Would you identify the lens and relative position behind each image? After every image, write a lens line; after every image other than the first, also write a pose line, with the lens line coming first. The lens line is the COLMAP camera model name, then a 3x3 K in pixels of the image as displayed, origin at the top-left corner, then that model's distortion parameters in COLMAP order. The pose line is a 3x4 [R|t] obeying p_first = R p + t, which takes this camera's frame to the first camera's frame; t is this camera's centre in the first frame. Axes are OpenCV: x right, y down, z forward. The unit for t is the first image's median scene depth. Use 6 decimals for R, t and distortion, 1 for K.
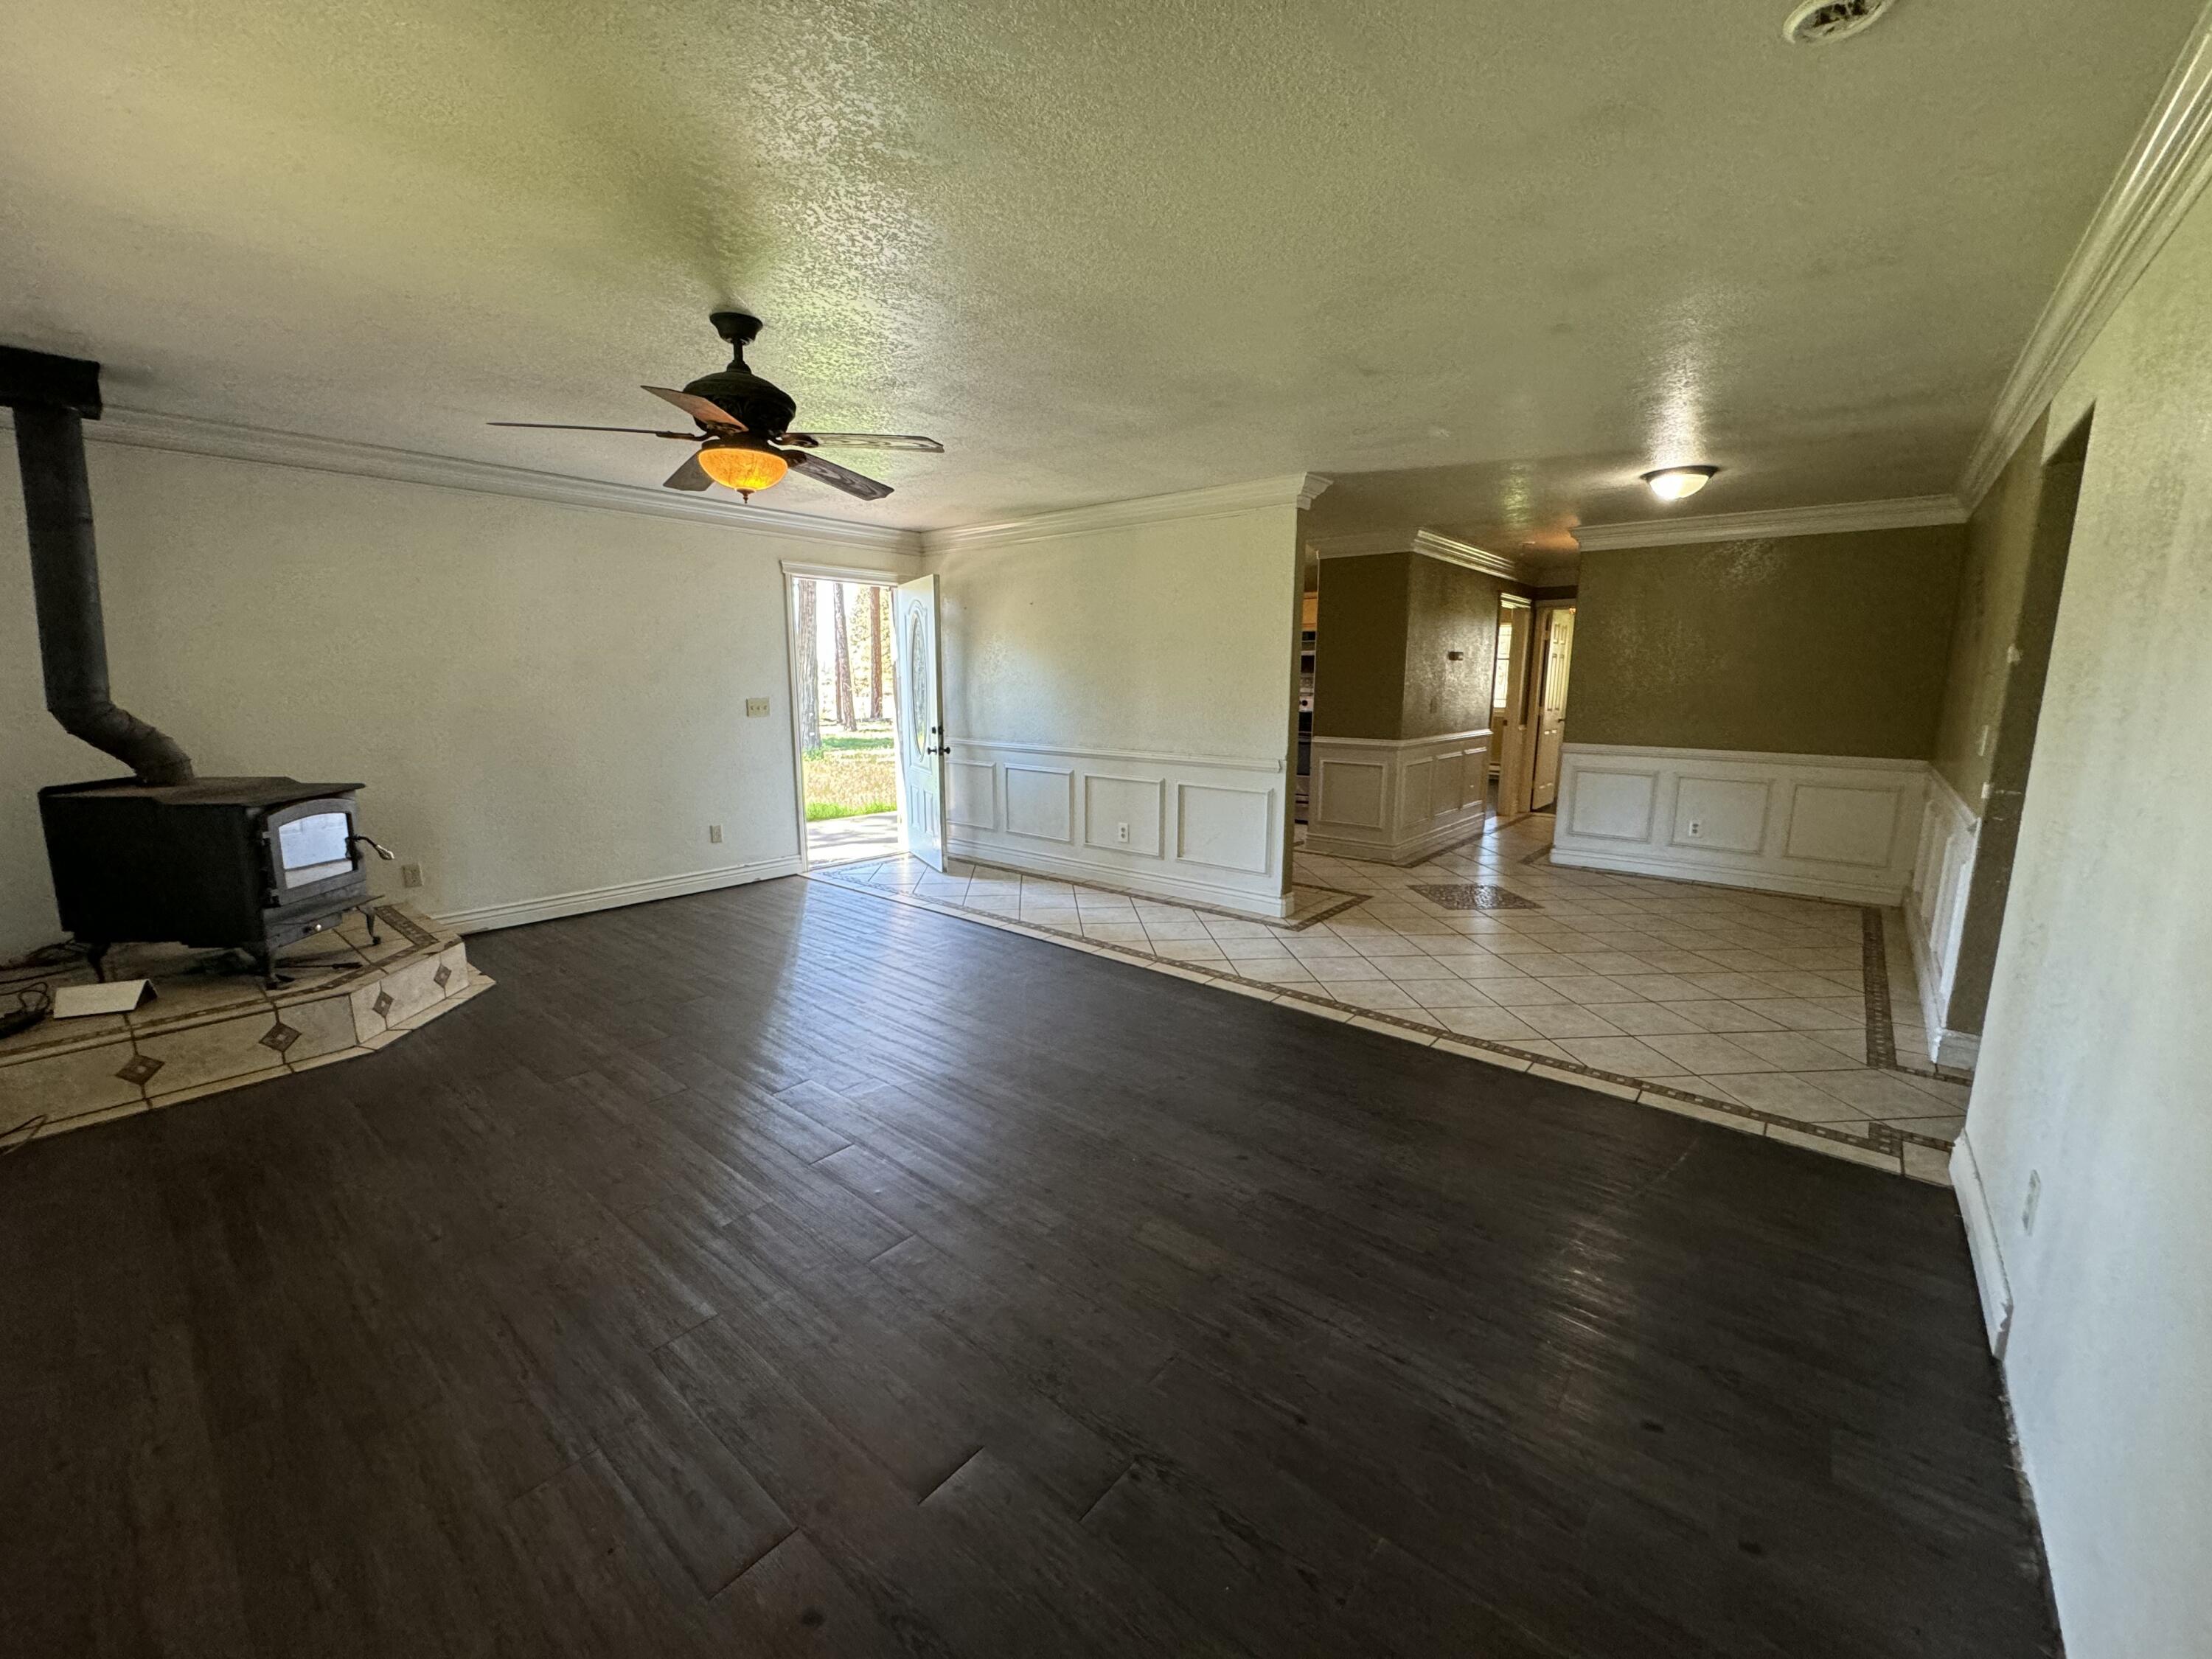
lens RADIAL K [[877.0, 0, 1106.0], [0, 877.0, 829.5], [0, 0, 1]] dist [-0.002207, -0.000398]
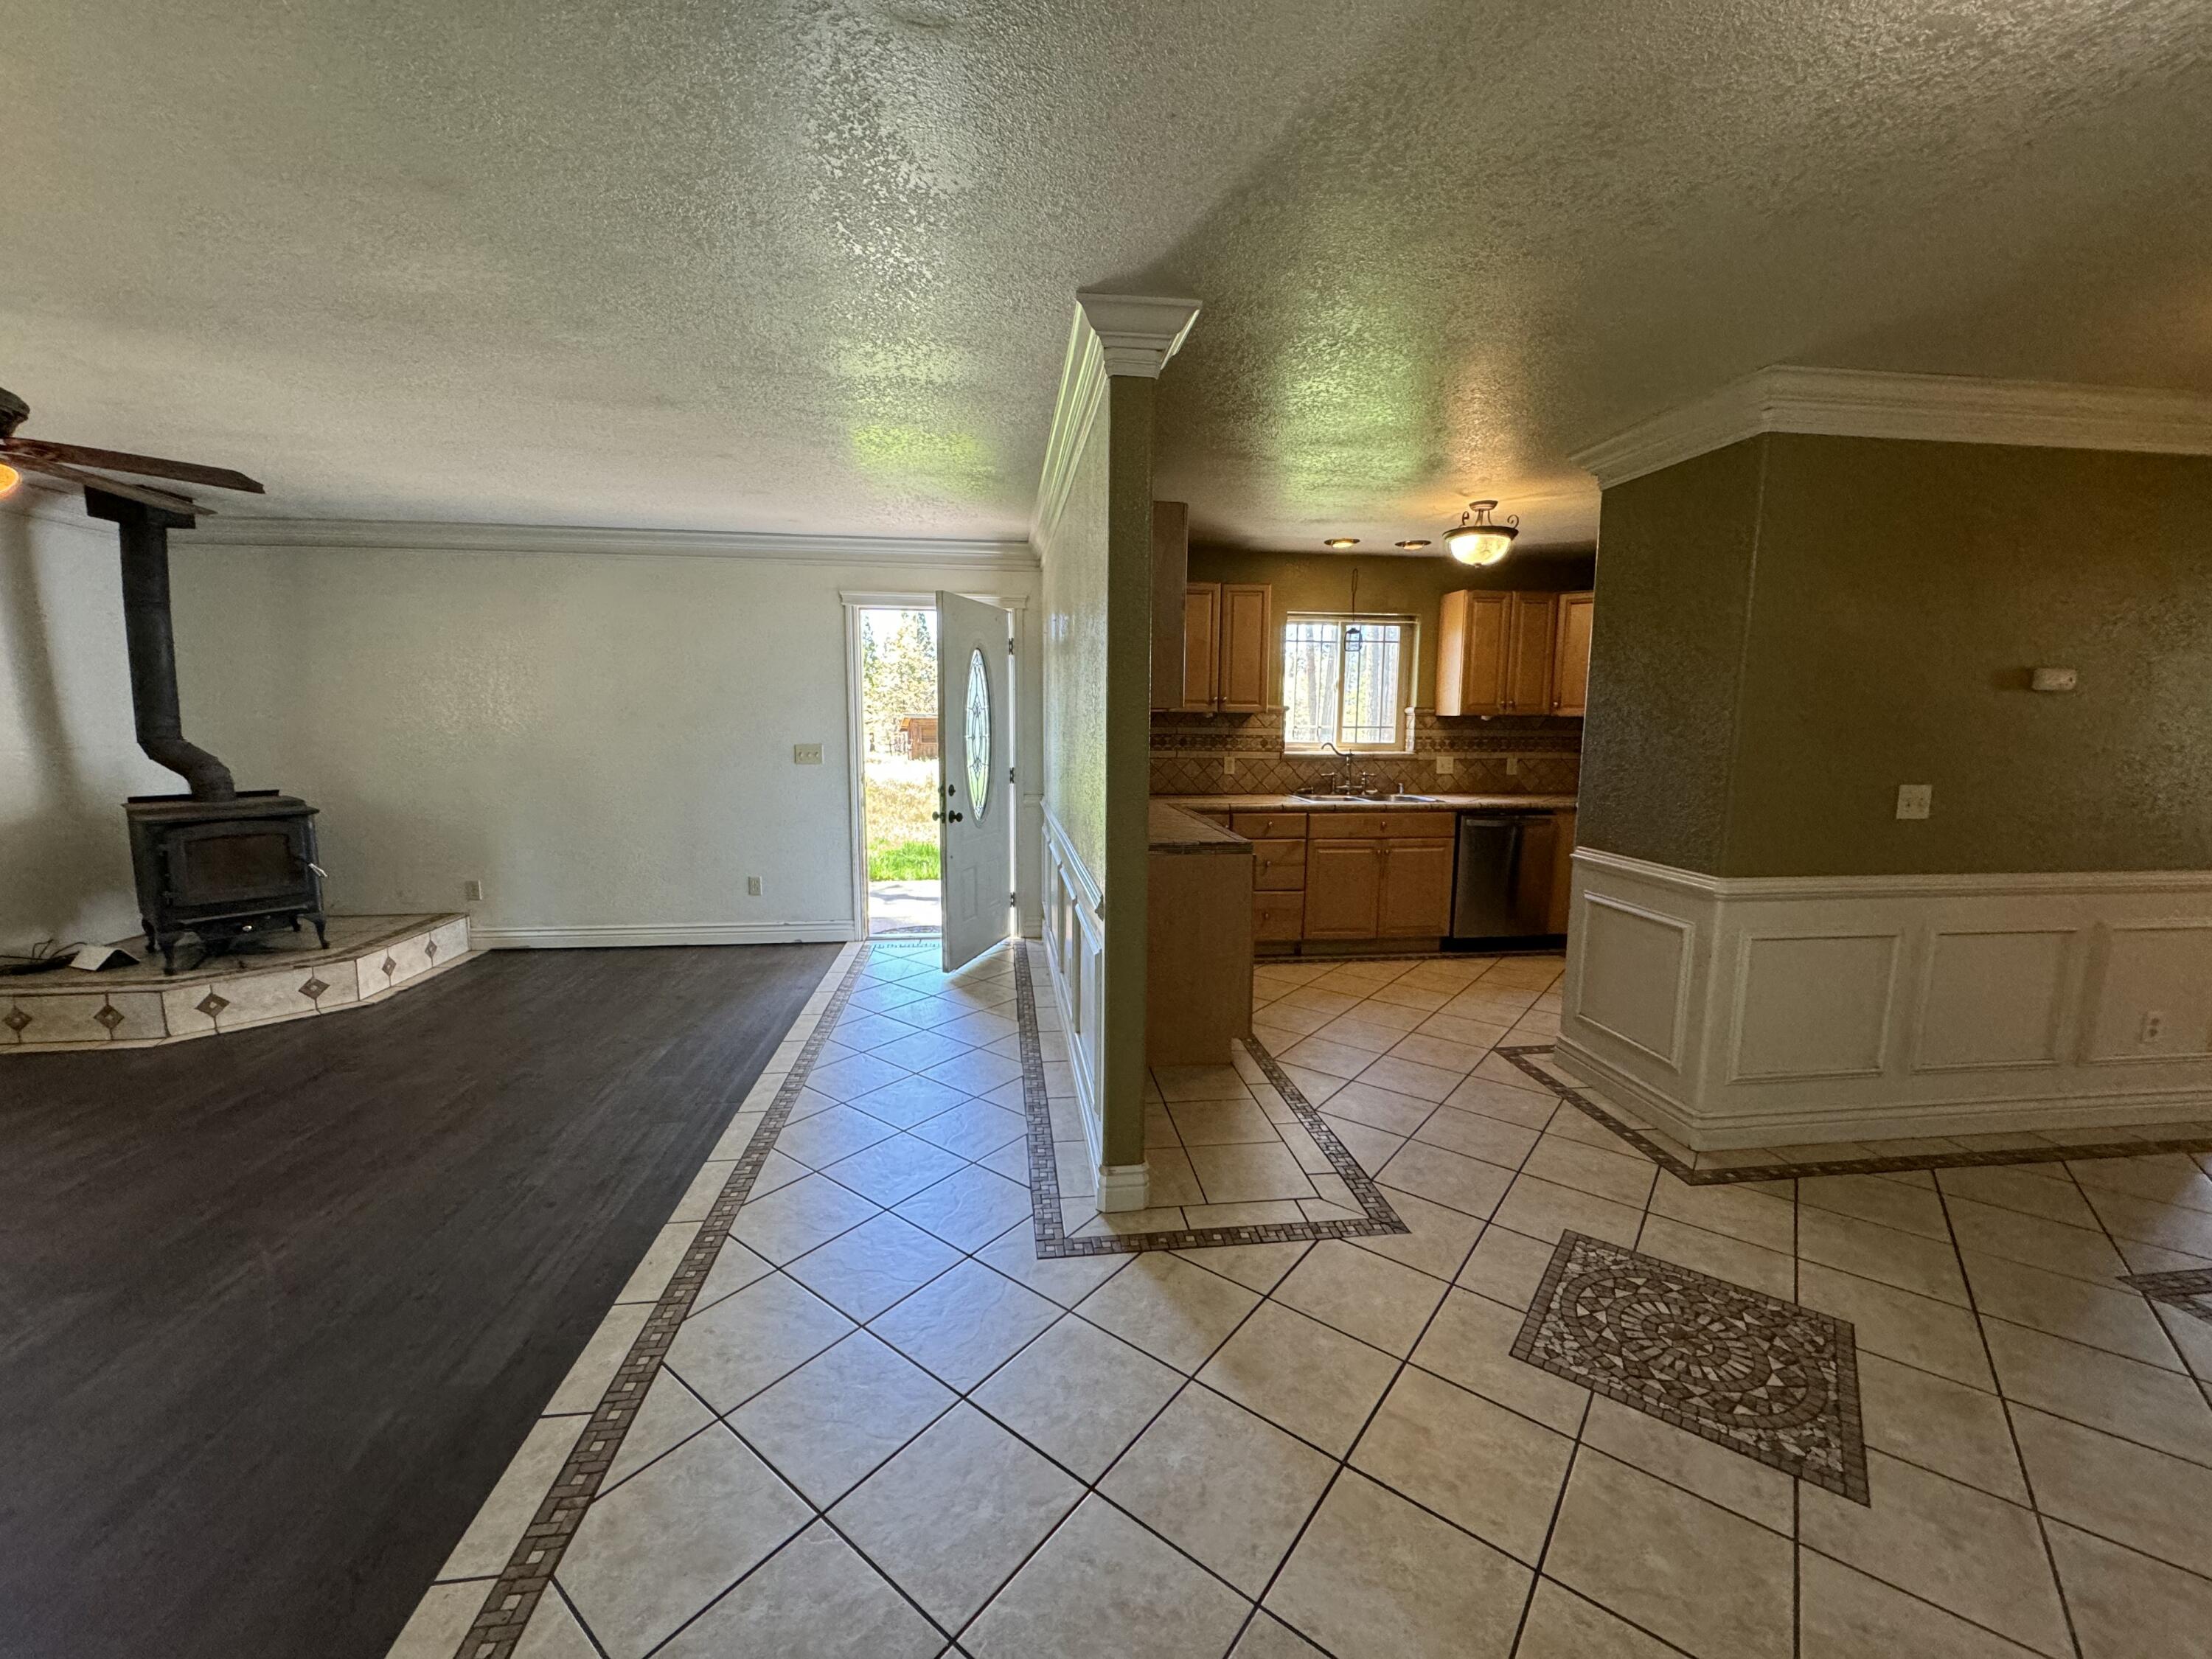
lens RADIAL K [[877.0, 0, 1106.0], [0, 877.0, 829.5], [0, 0, 1]] dist [-0.002207, -0.000398]
pose [[0.735050, 0.089687, -0.672055, 0.695134], [-0.122695, 0.992443, -0.001753, -0.151080], [0.666819, 0.083746, 0.740499, 0.830446]]
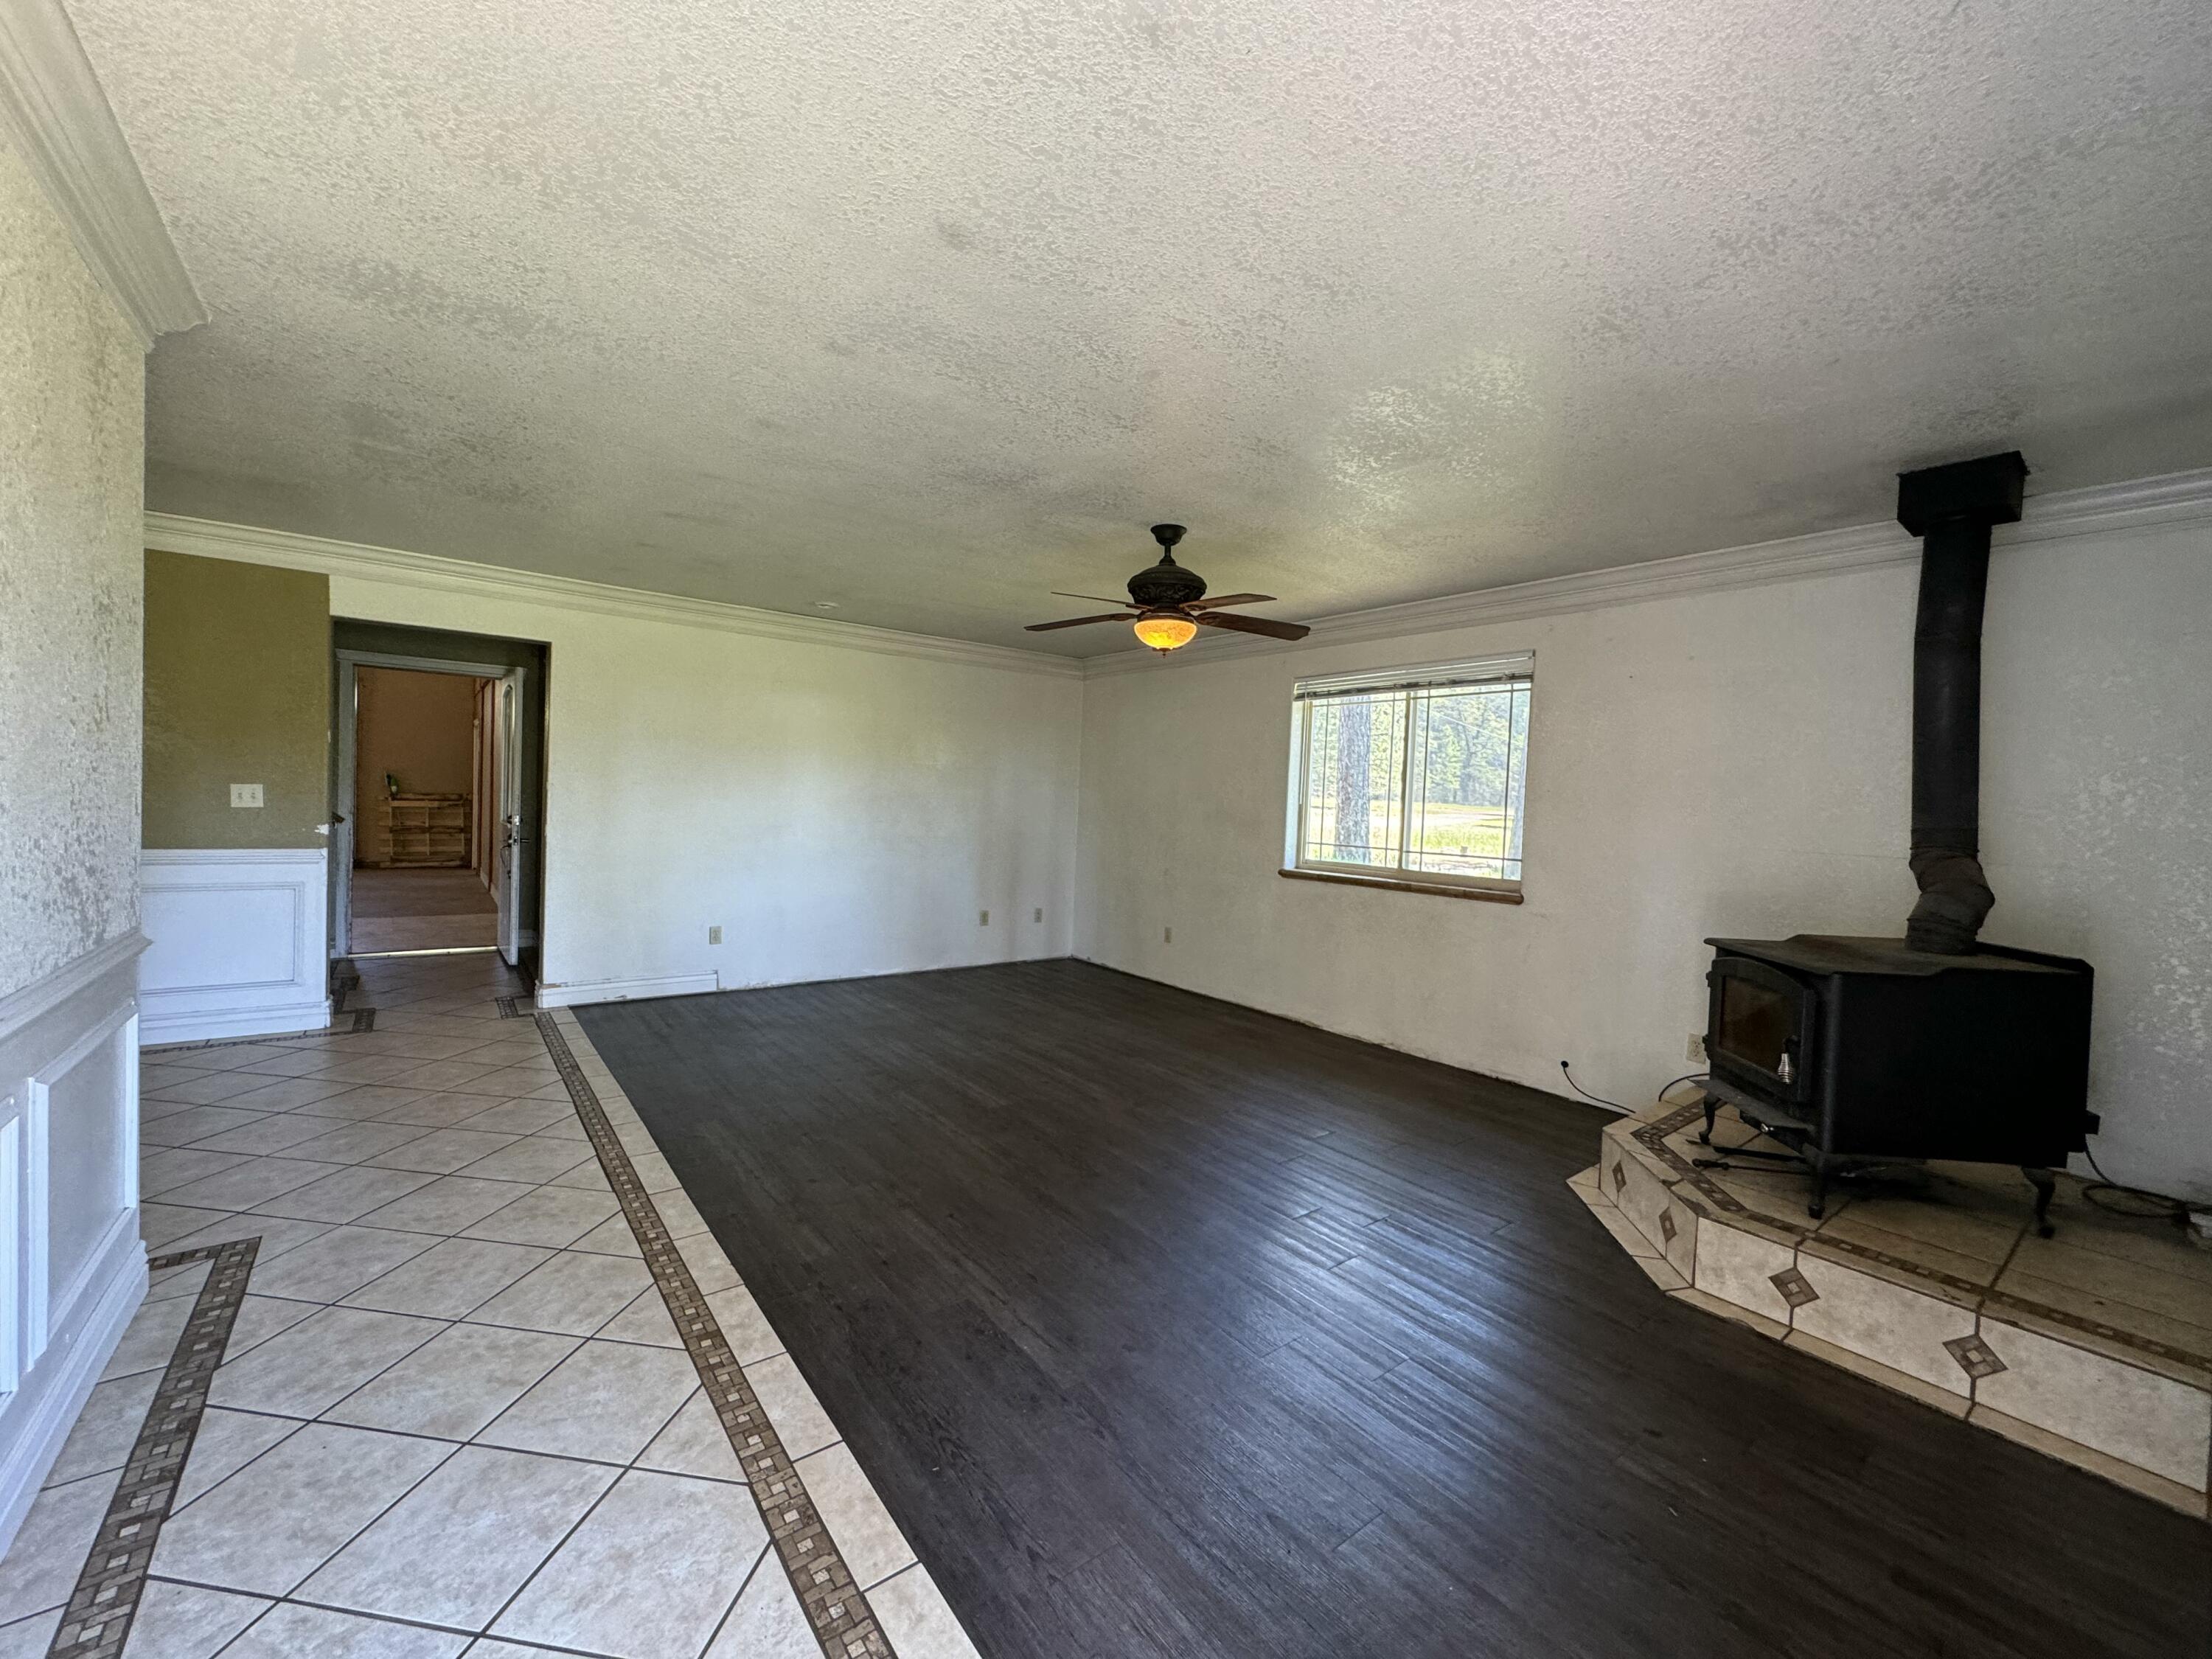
lens RADIAL K [[877.0, 0, 1106.0], [0, 877.0, 829.5], [0, 0, 1]] dist [-0.002207, -0.000398]
pose [[-0.977228, -0.051540, 0.205837, -0.444588], [-0.009065, 0.979308, 0.202174, -0.279847], [-0.211998, 0.195704, -0.957474, 1.699132]]
